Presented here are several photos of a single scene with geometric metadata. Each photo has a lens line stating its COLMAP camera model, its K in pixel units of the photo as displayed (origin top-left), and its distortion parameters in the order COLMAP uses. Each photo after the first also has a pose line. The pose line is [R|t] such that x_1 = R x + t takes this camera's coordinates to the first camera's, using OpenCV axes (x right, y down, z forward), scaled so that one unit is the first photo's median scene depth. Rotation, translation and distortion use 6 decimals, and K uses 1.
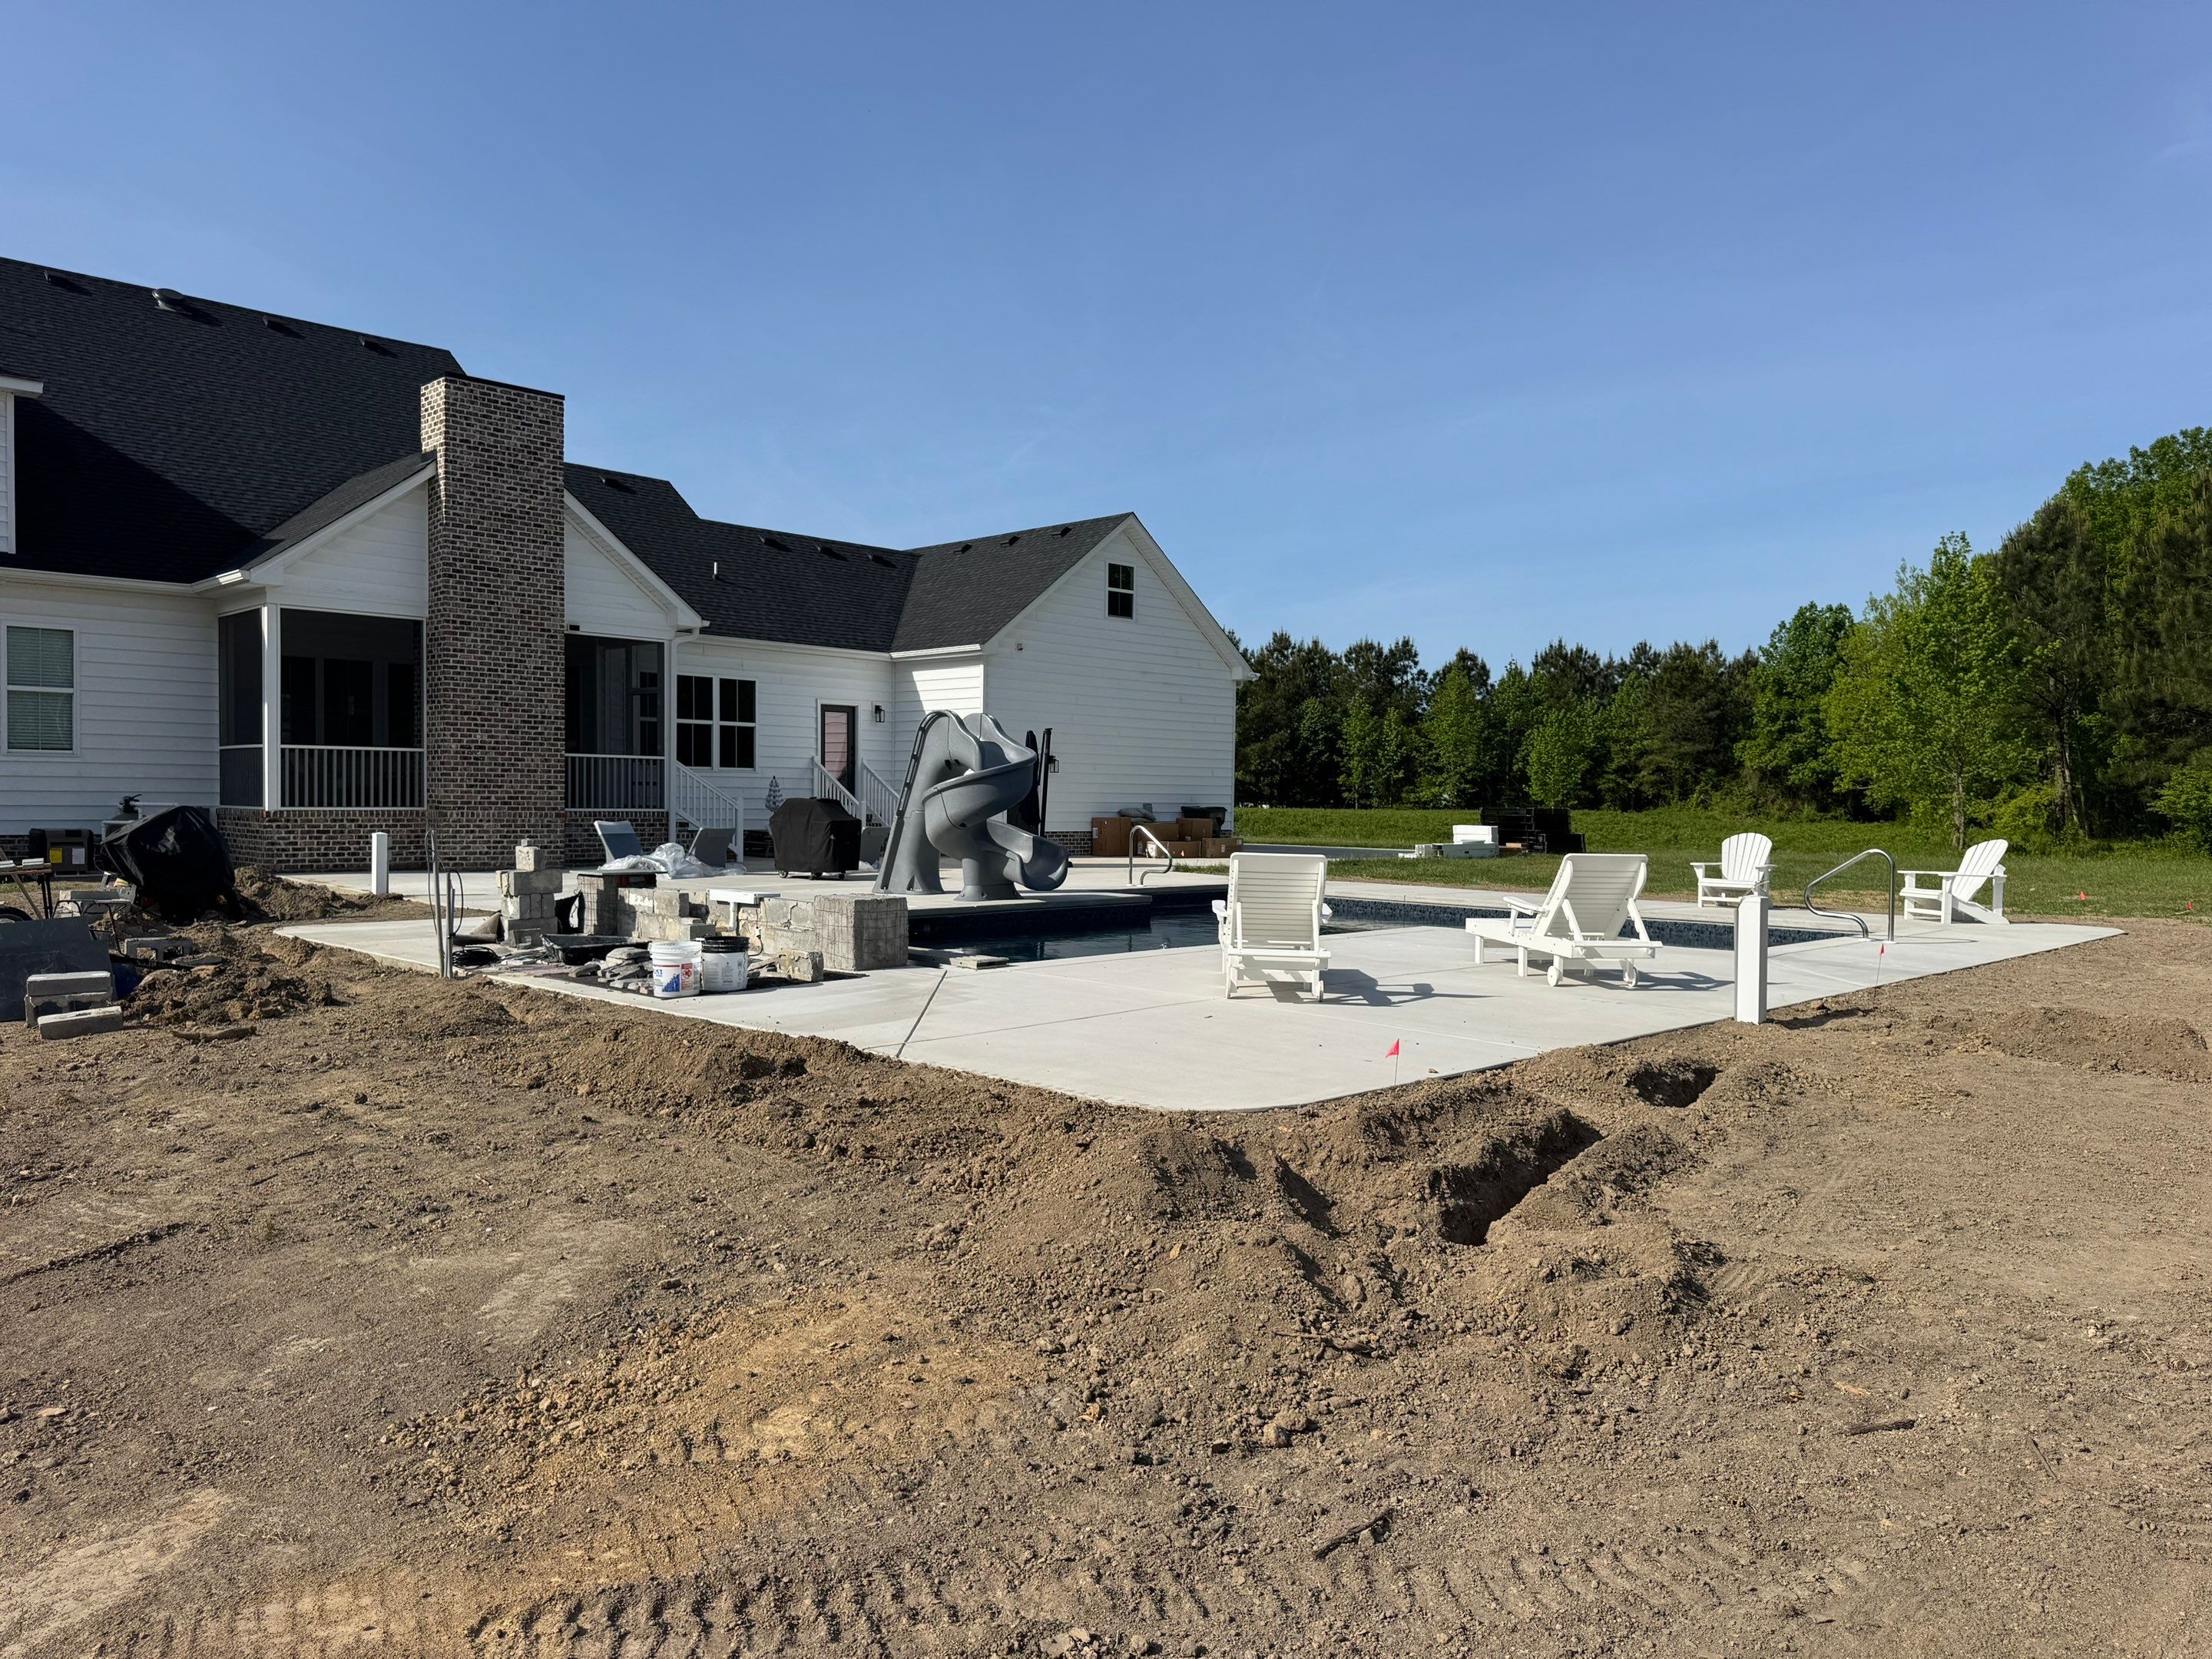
lens RADIAL K [[1533.7, 0, 1103.7], [0, 1533.7, 843.5], [0, 0, 1]] dist [0.120828, -0.180338]
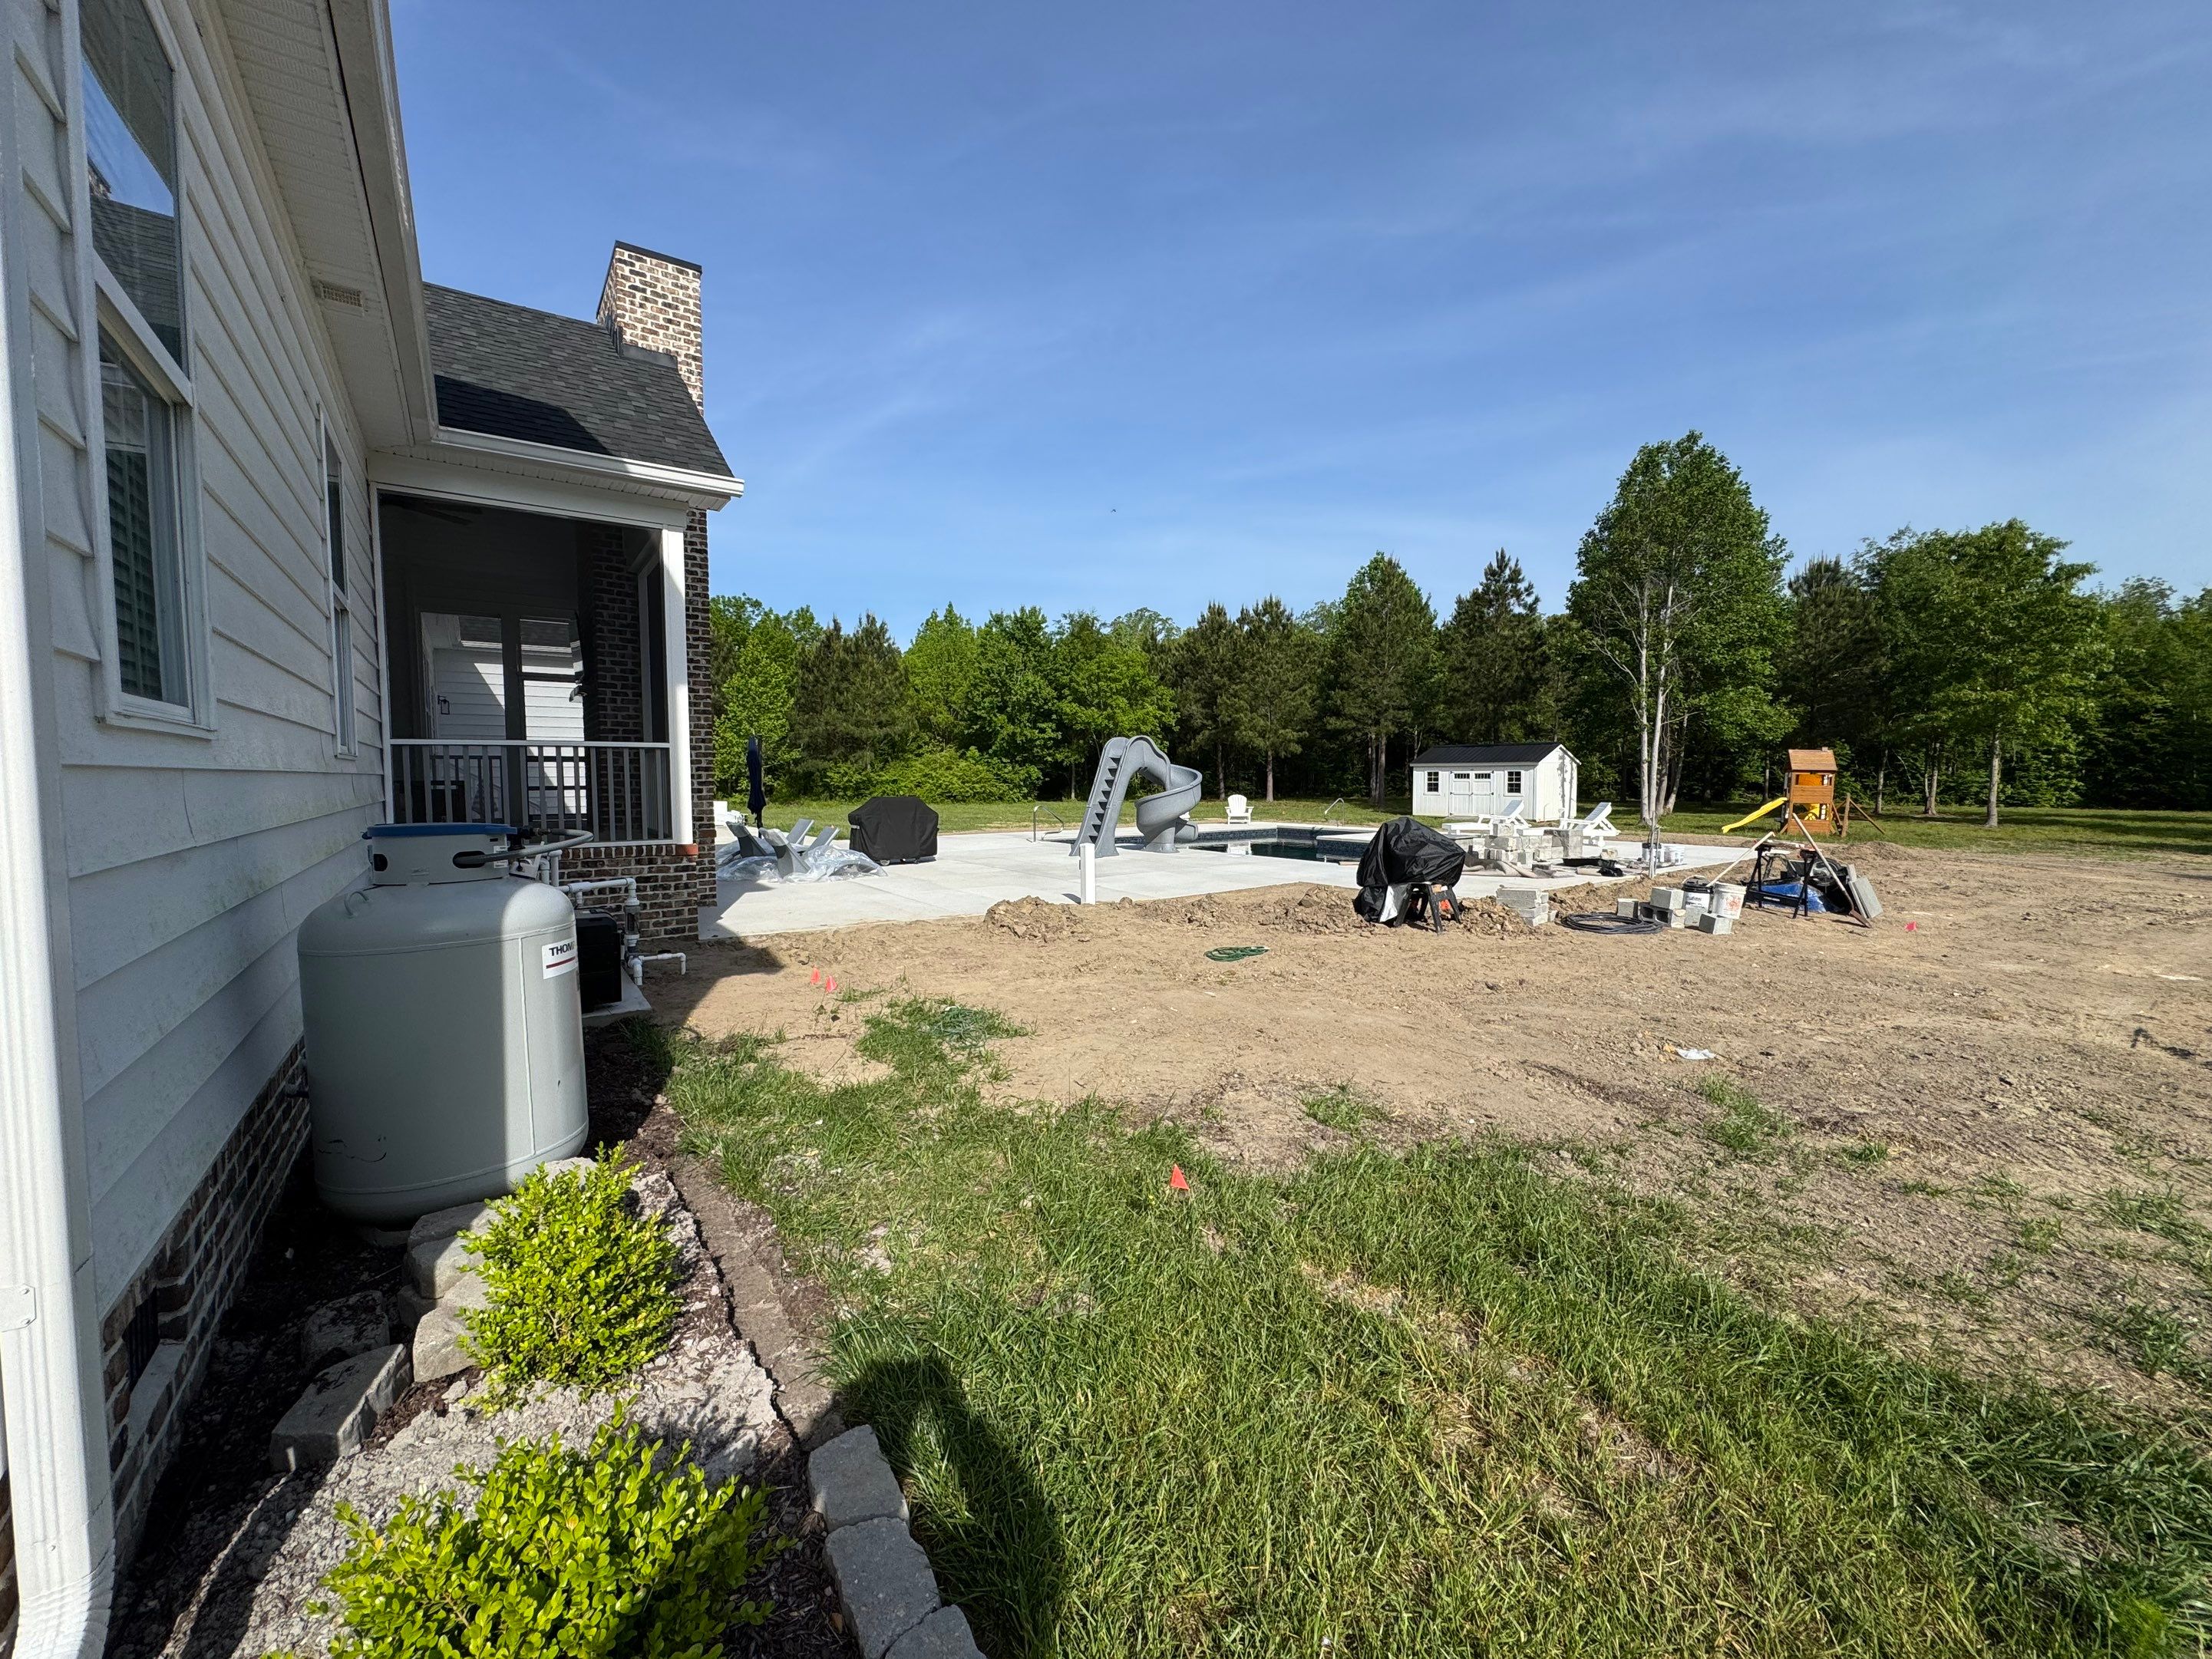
lens RADIAL K [[875.2, 0, 1109.0], [0, 875.2, 824.3], [0, 0, 1]] dist [-0.003641, 0.001126]
pose [[0.168408, -0.067166, 0.983426, -0.694342], [0.036250, 0.997423, 0.061914, -0.036563], [-0.985051, 0.025222, 0.170409, 0.607318]]
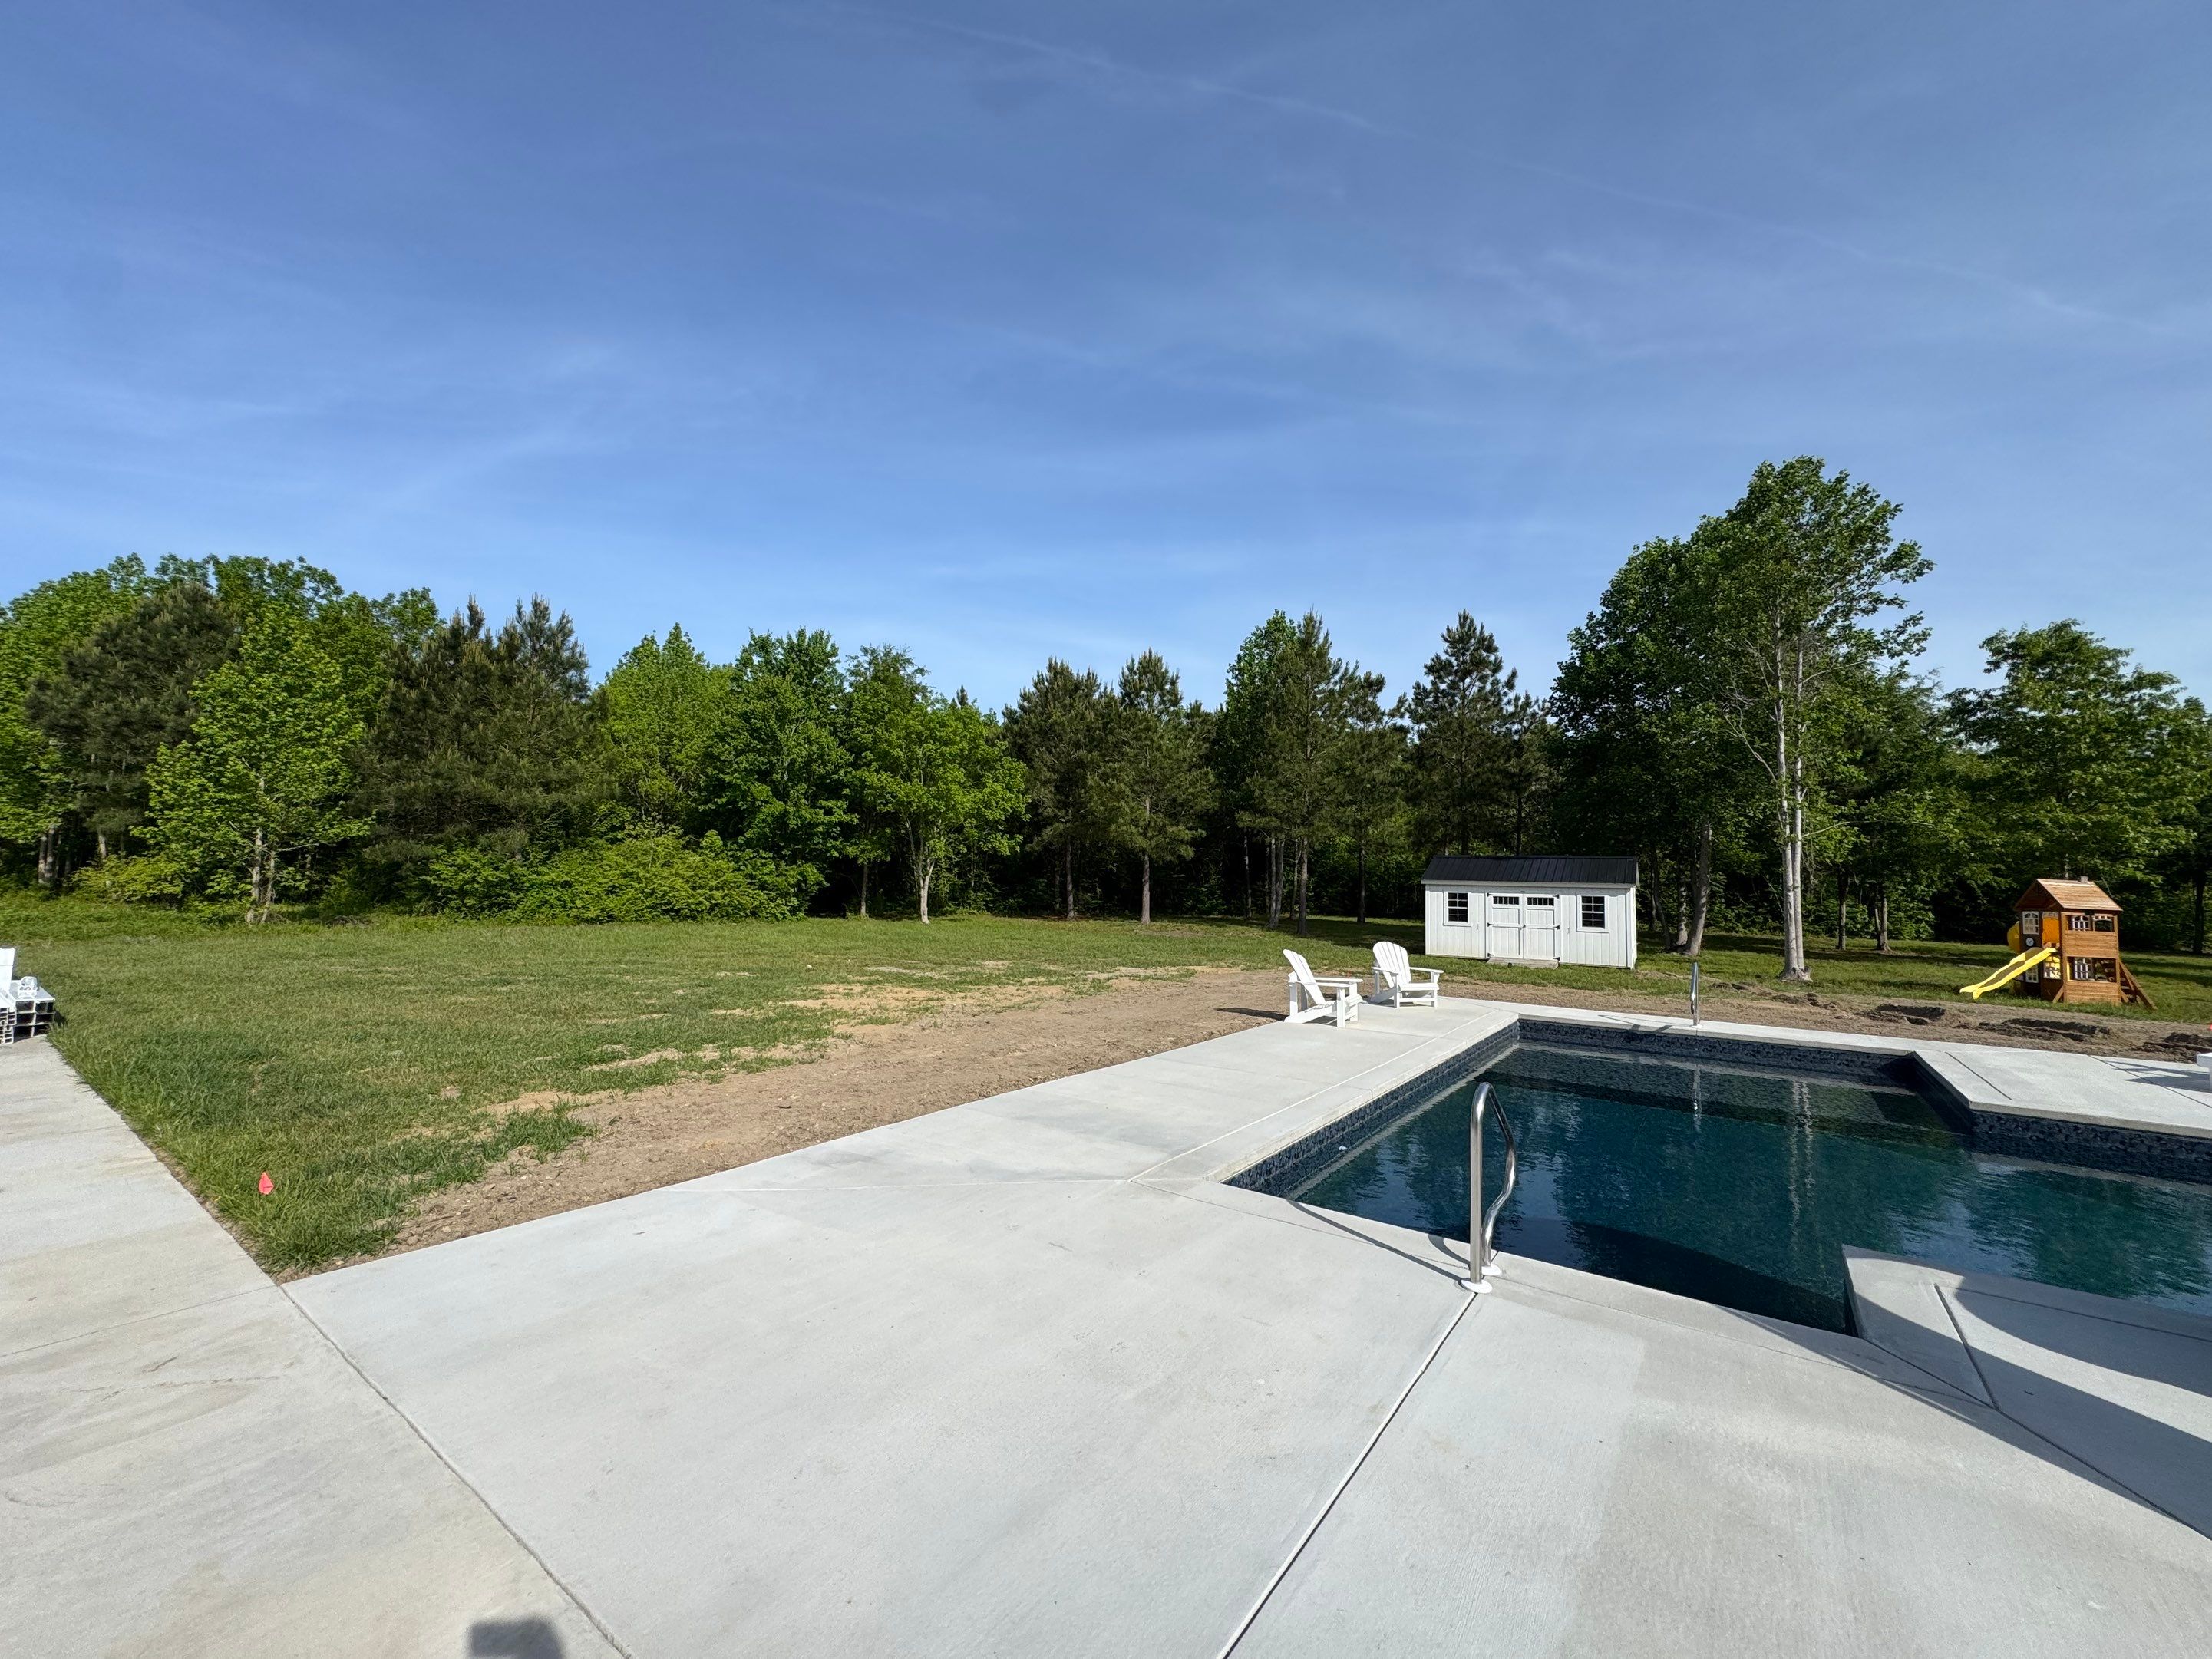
lens RADIAL K [[876.5, 0, 1112.9], [0, 876.5, 825.6], [0, 0, 1]] dist [-0.003856, 0.000117]
pose [[-0.155490, 0.047567, 0.986692, -0.121358], [0.005252, 0.998866, -0.047326, -0.045602], [-0.987824, -0.002176, -0.155563, 0.867887]]
